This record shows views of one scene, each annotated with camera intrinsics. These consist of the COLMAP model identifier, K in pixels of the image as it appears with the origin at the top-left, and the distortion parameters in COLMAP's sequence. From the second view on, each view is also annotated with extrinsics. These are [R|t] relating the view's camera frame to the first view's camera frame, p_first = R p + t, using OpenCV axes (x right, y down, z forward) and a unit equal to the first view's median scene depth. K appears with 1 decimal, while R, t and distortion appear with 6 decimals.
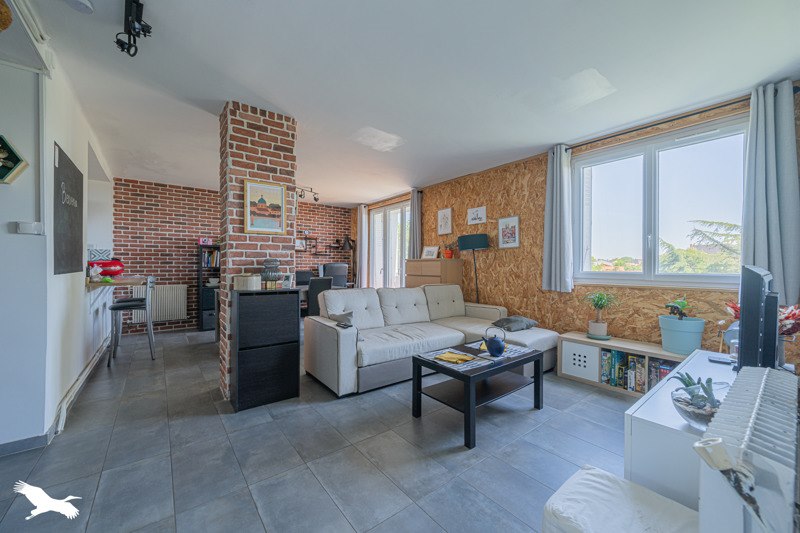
lens RADIAL K [[316.5, 0, 400.0], [0, 316.5, 266.5], [0, 0, 1]] dist [-0.056975, -0.000009]
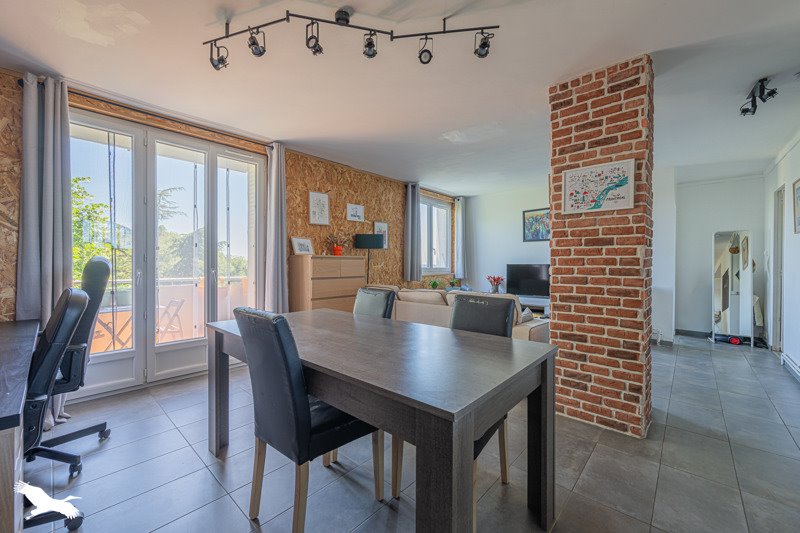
lens RADIAL K [[315.0, 0, 397.1], [0, 315.0, 262.0], [0, 0, 1]] dist [0.001096, 0.000059]
pose [[-0.160085, -0.007739, 0.987073, -0.748529], [-0.010214, 0.999929, 0.006184, -0.016948], [-0.987050, -0.009092, -0.160152, 1.038428]]
